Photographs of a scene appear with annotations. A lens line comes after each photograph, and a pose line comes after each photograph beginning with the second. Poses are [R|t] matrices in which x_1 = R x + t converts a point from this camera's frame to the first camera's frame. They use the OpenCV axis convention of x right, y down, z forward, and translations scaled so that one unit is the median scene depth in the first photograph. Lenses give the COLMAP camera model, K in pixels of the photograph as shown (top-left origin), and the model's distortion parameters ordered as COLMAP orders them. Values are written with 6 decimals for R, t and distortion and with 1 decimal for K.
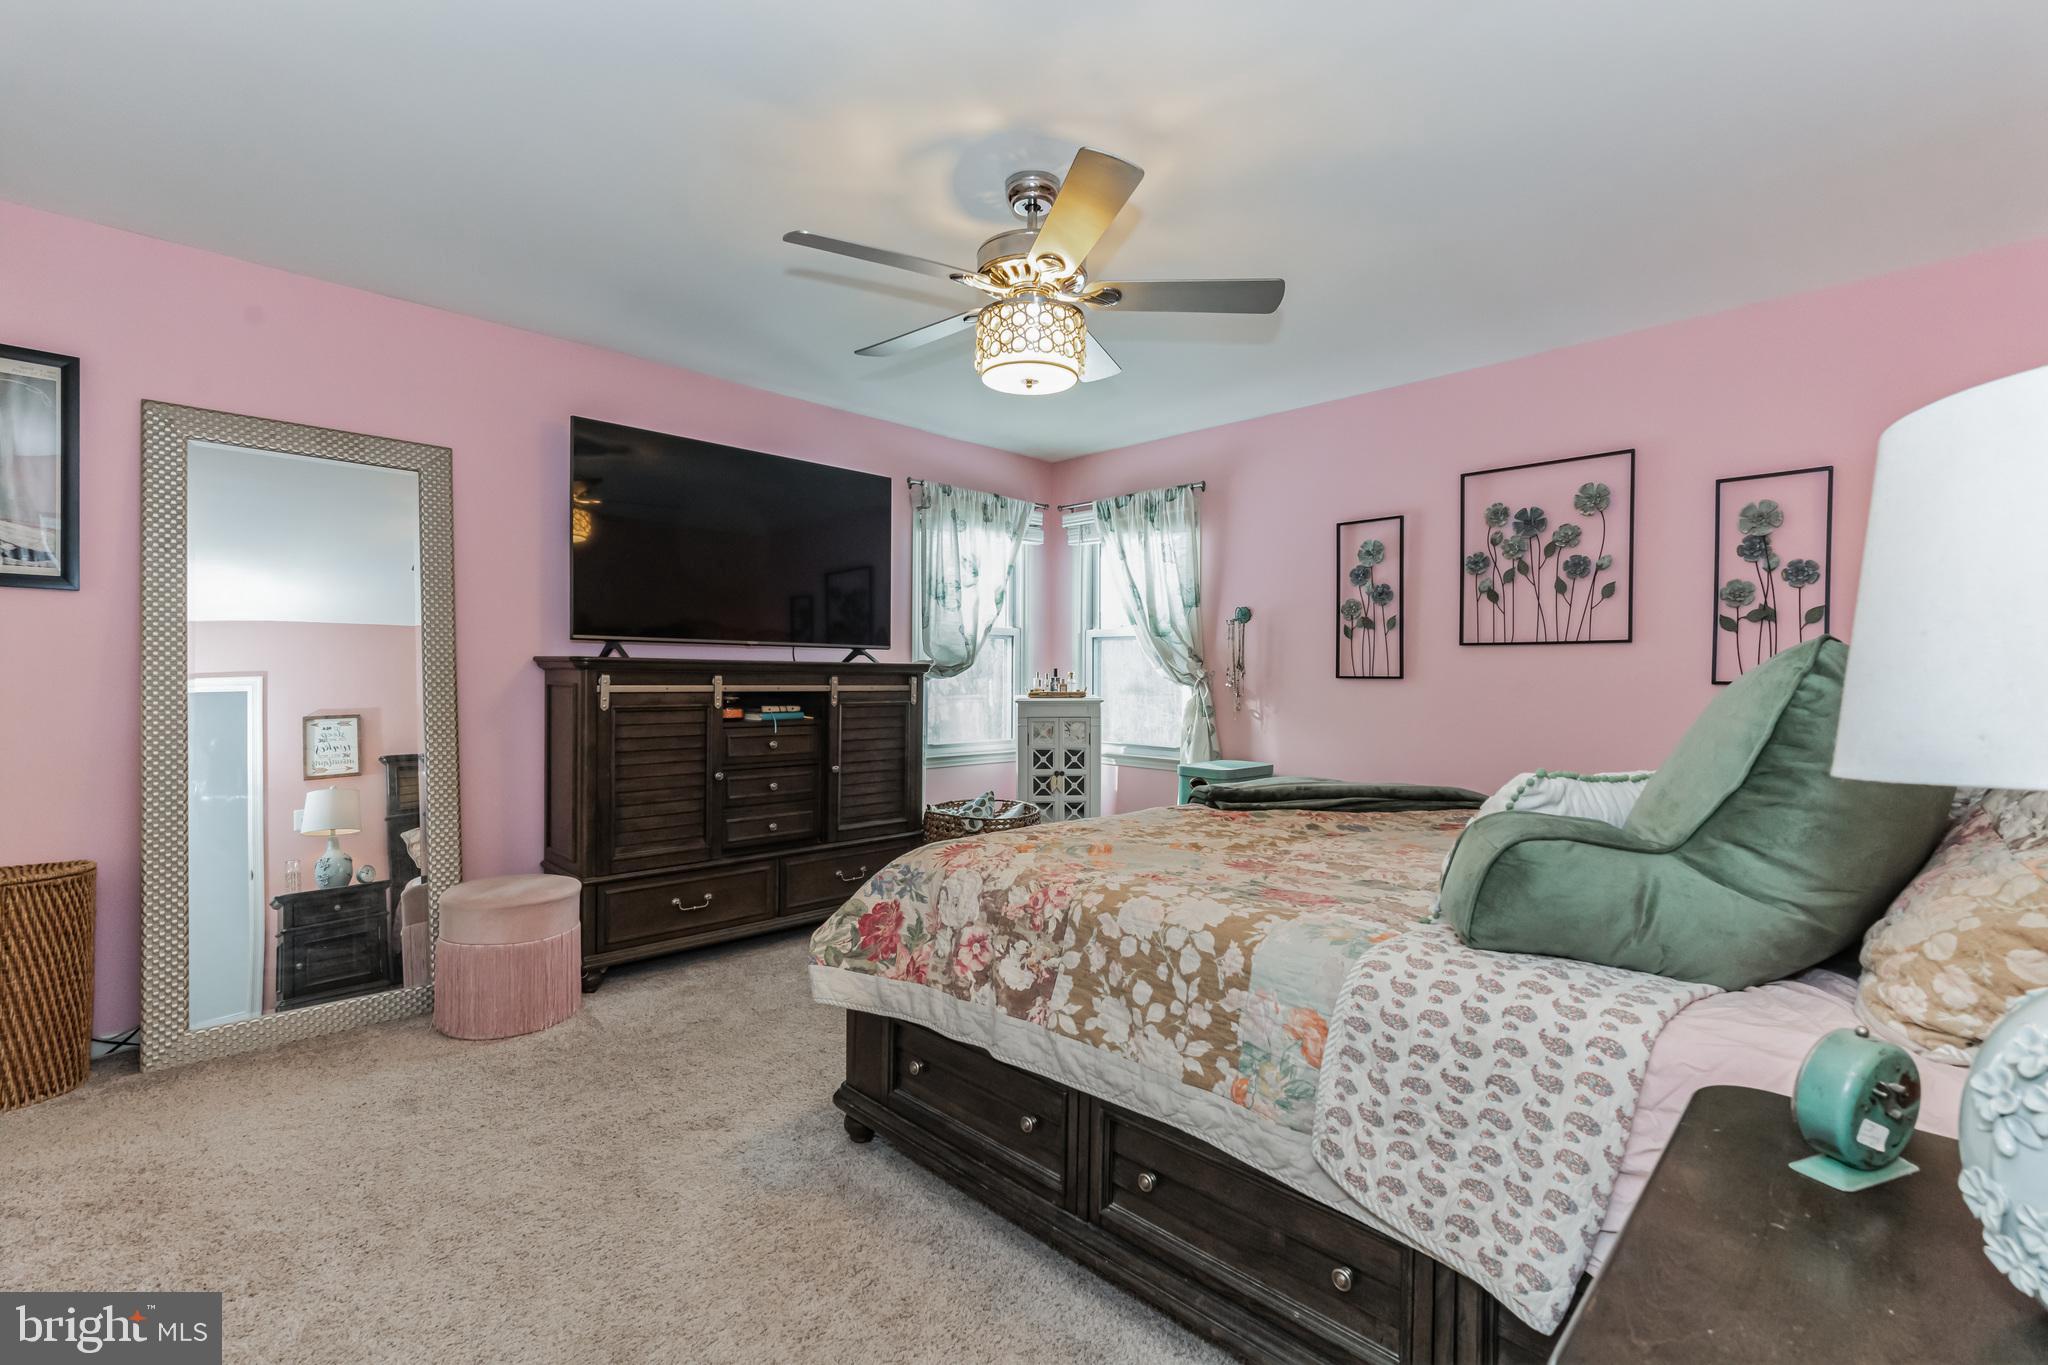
lens RADIAL K [[899.1, 0, 1027.4], [0, 899.1, 684.4], [0, 0, 1]] dist [-0.003245, -0.000101]
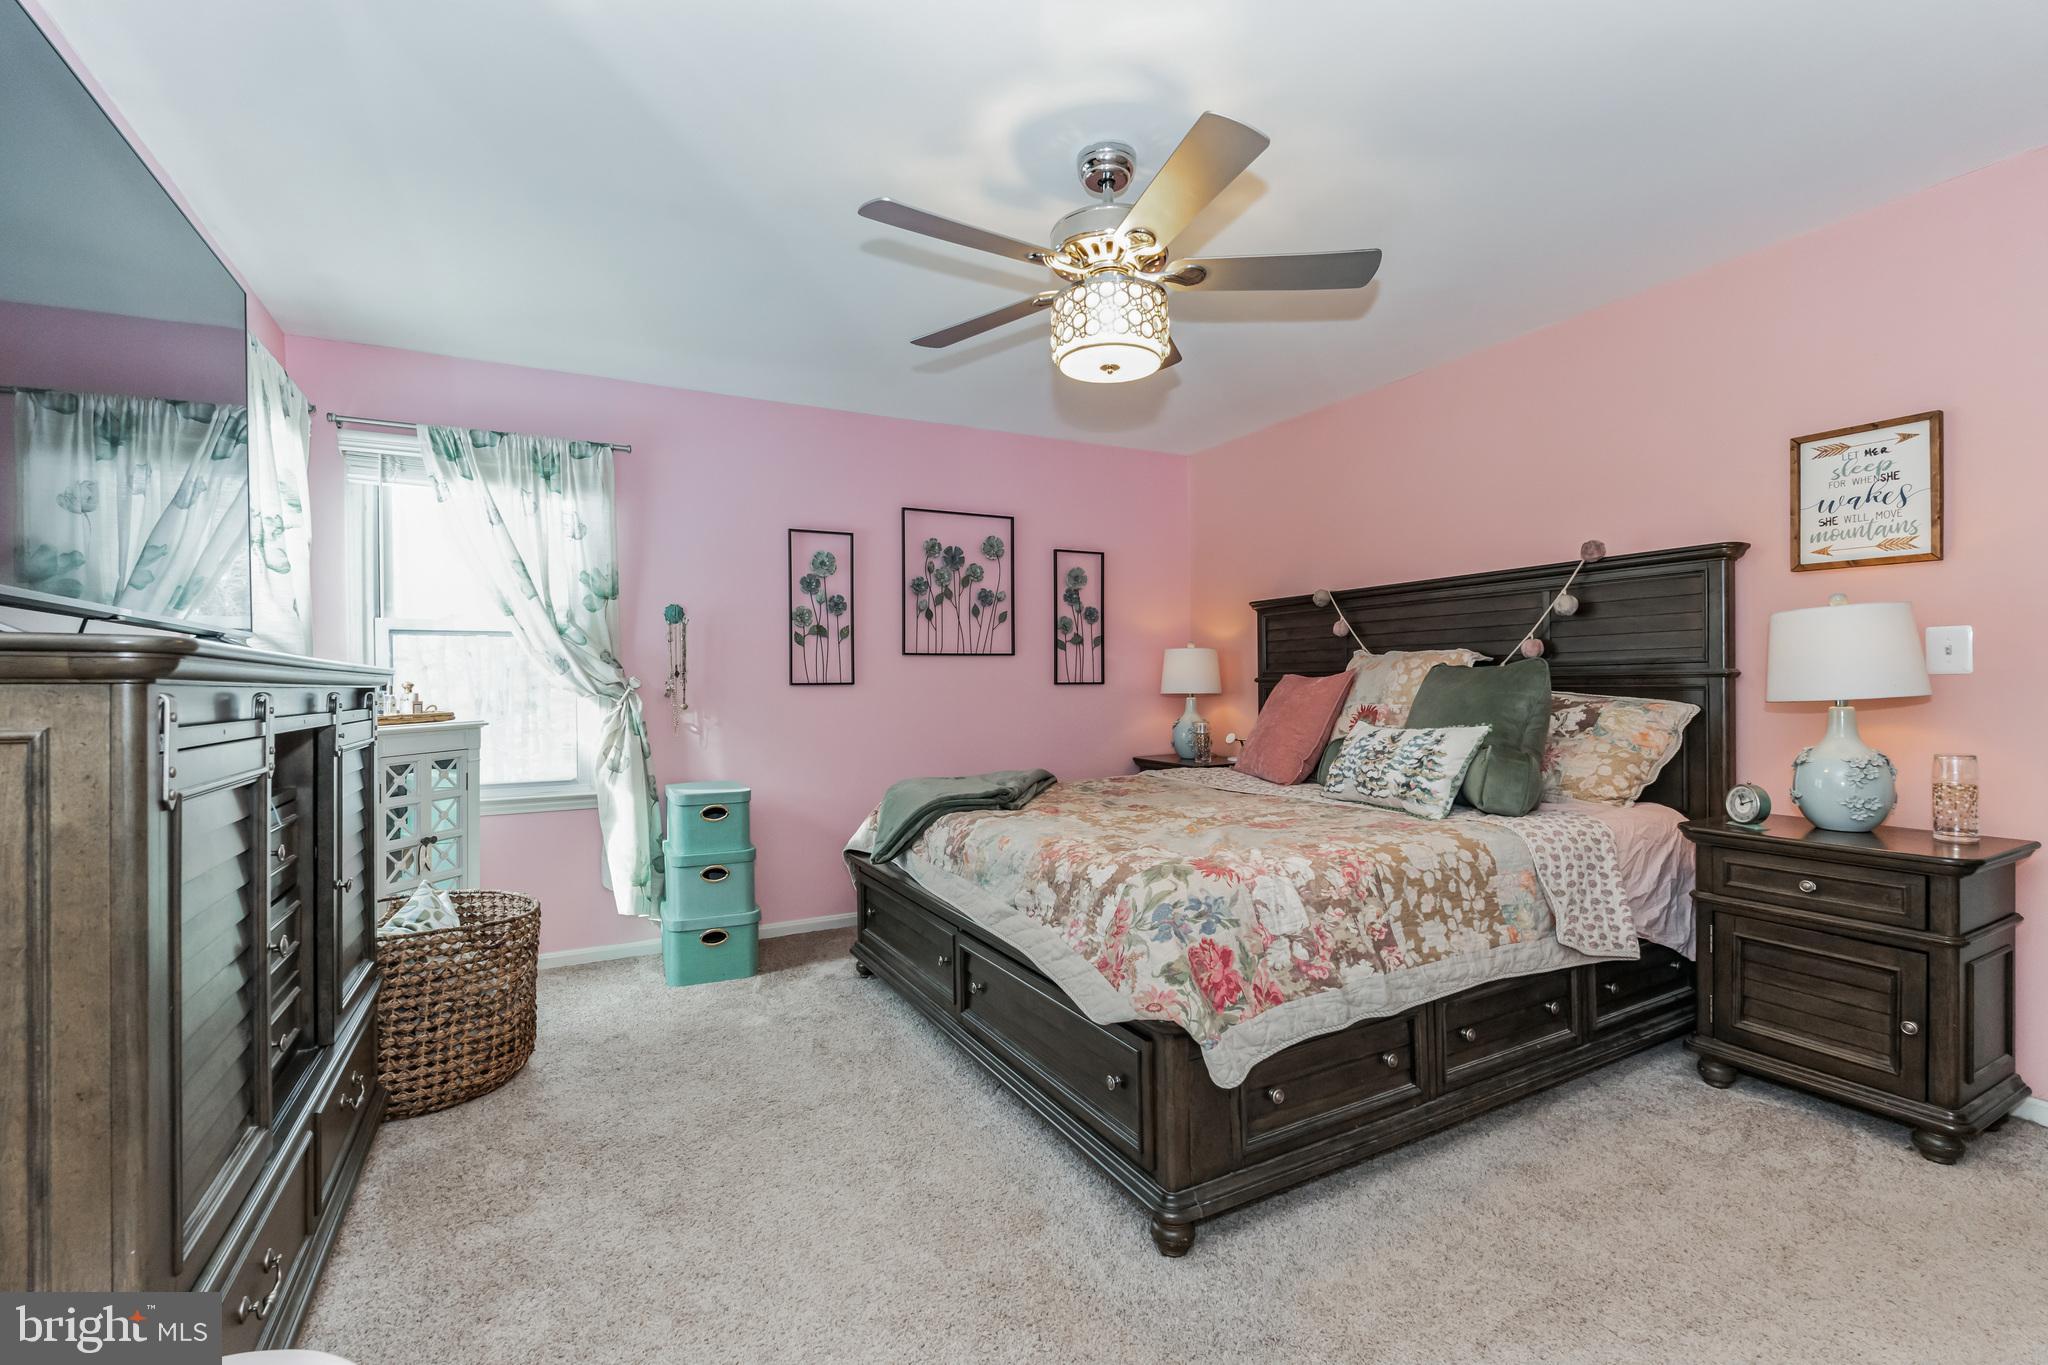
lens RADIAL K [[899.1, 0, 1027.4], [0, 899.1, 684.4], [0, 0, 1]] dist [-0.003245, -0.000101]
pose [[0.280823, -0.011147, 0.959695, -0.640426], [0.022462, 0.999735, 0.005039, -0.008611], [-0.959497, 0.020141, 0.280999, 0.572587]]
